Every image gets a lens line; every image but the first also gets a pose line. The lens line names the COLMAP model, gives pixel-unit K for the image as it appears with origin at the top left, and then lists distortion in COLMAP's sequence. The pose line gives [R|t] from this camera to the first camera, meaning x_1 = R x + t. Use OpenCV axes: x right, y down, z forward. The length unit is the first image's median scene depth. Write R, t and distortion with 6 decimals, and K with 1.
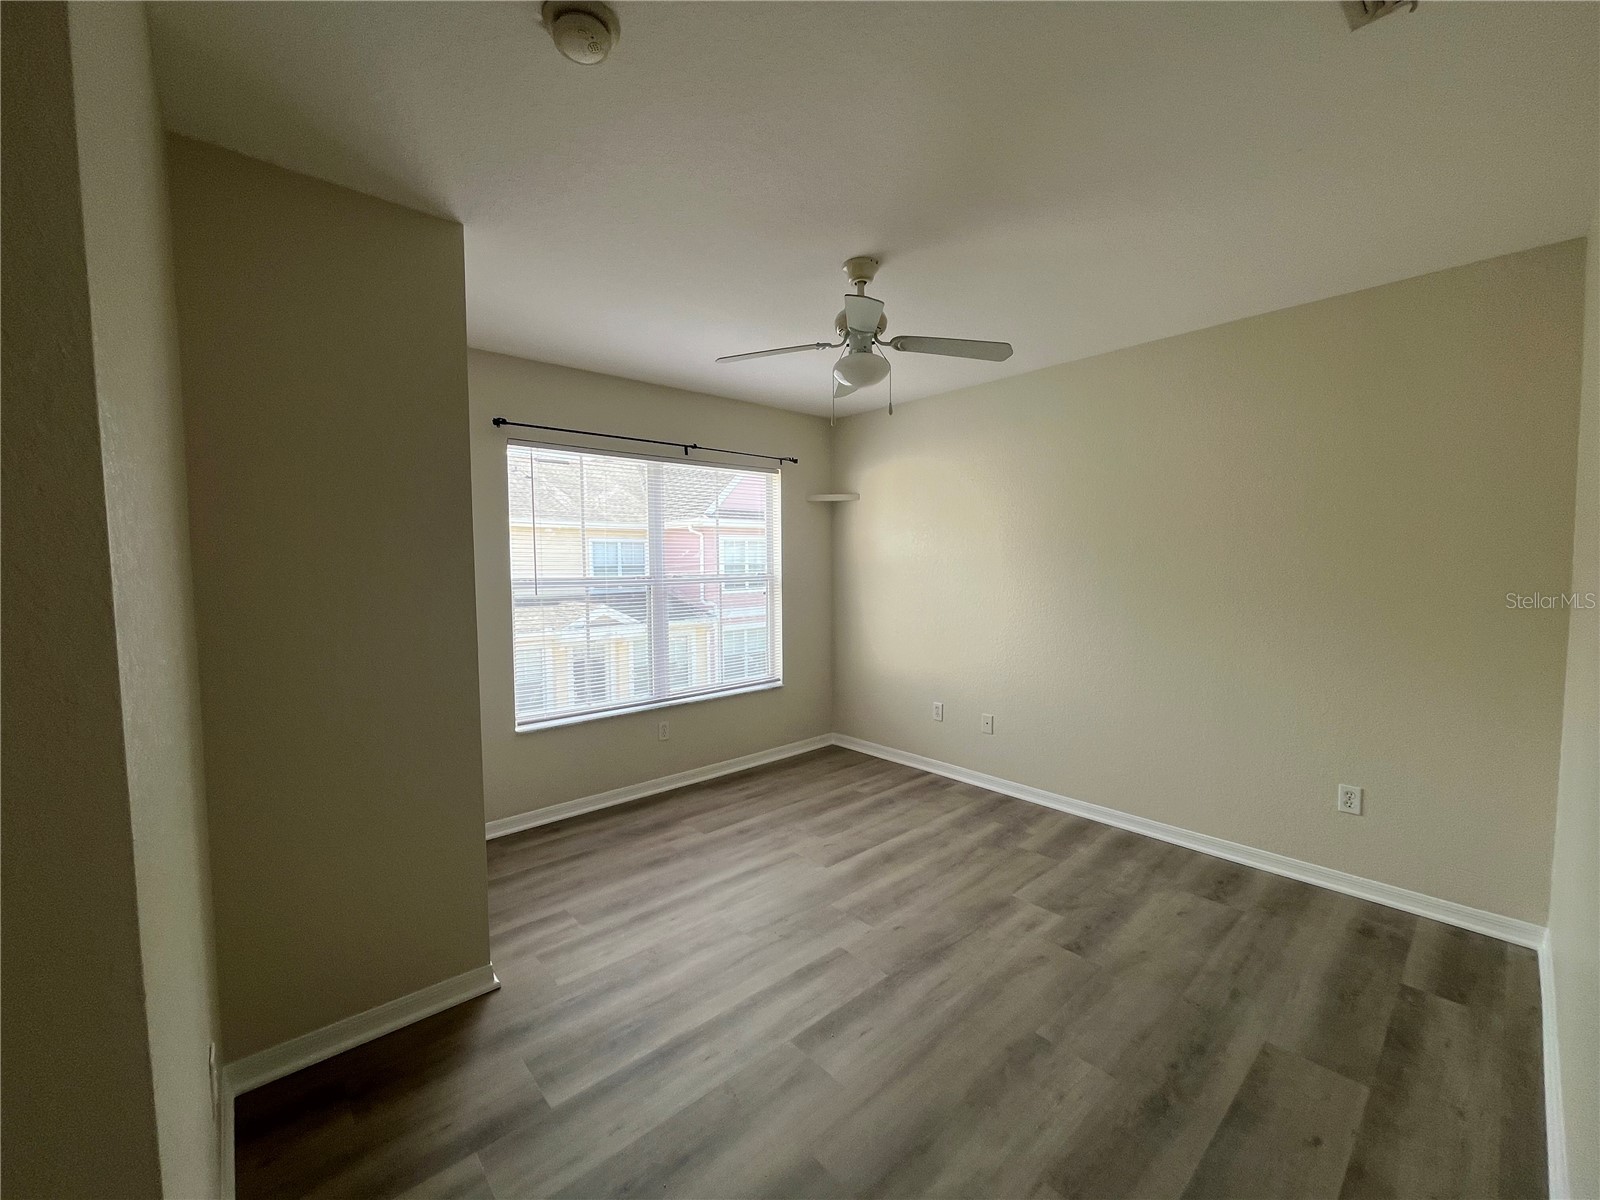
lens RADIAL K [[642.2, 0, 794.8], [0, 642.2, 599.6], [0, 0, 1]] dist [-0.004447, -0.000523]
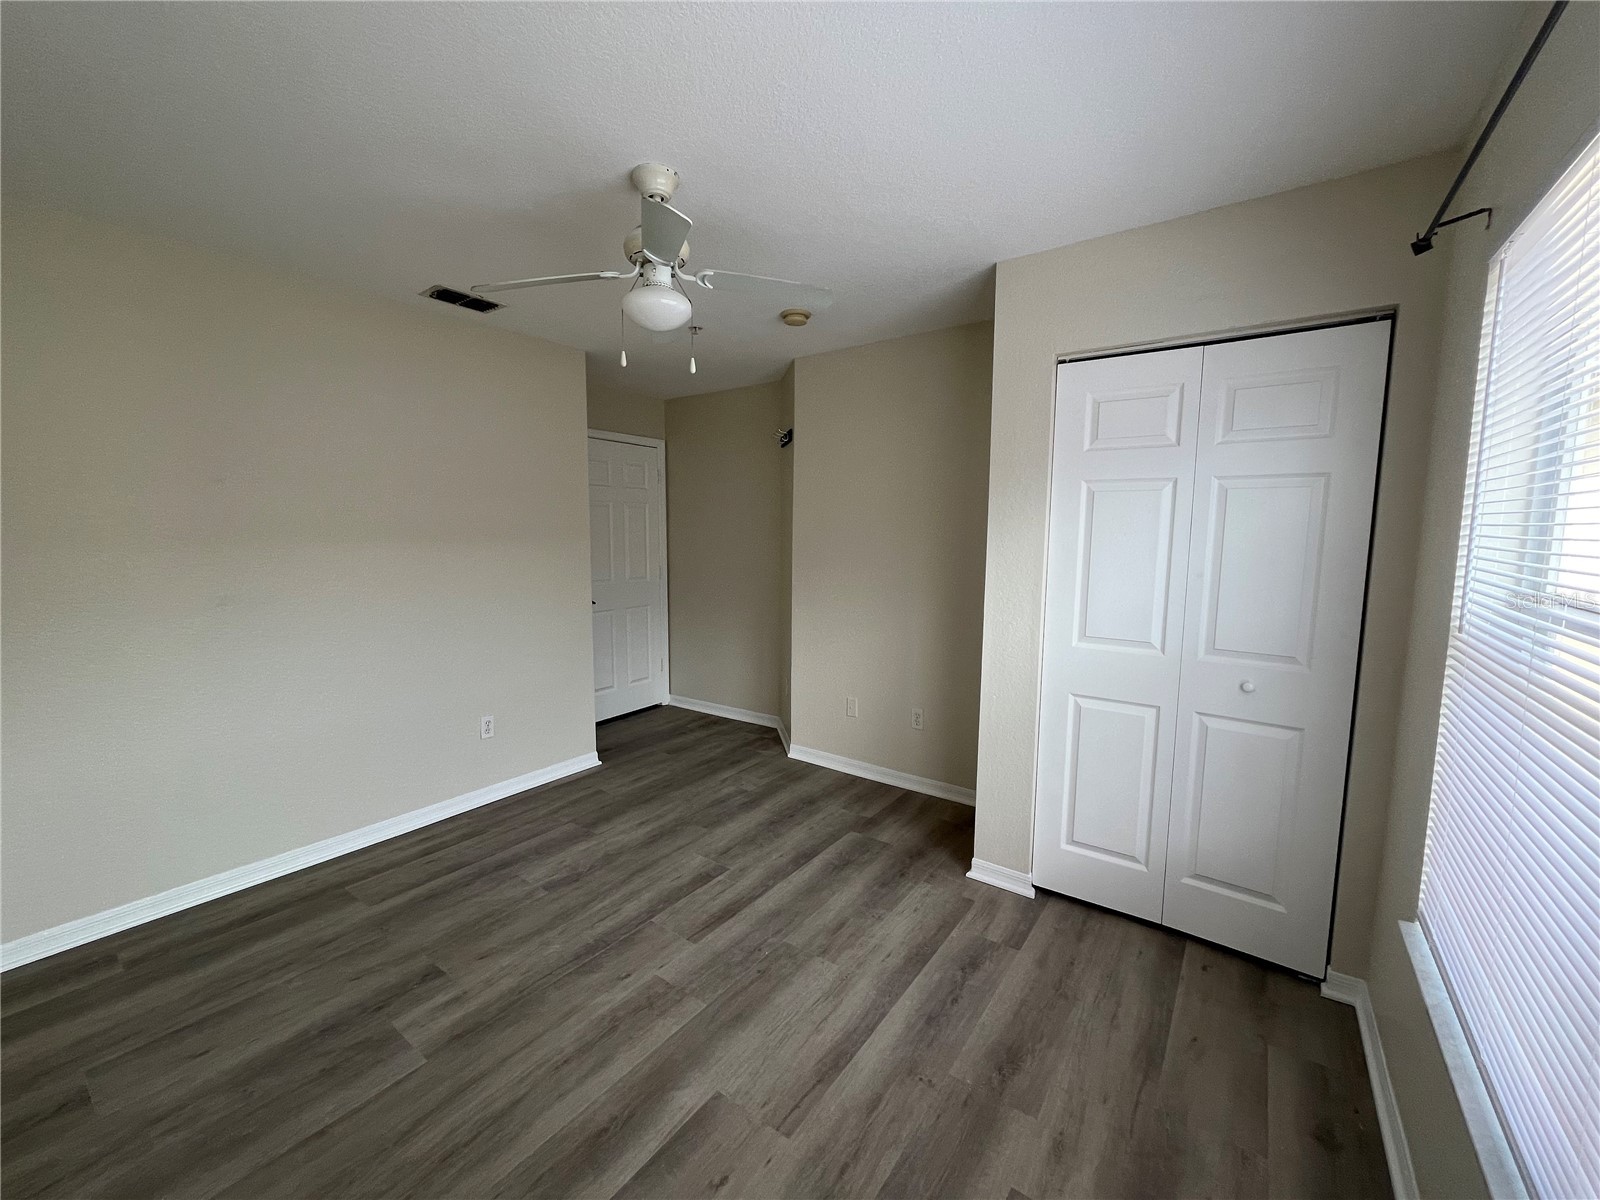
lens RADIAL K [[642.2, 0, 794.8], [0, 642.2, 599.6], [0, 0, 1]] dist [-0.004447, -0.000523]
pose [[-0.976405, 0.028438, -0.214065, 0.110862], [-0.008637, 0.985356, 0.170293, -0.126572], [0.215773, 0.168124, -0.961861, 1.803617]]
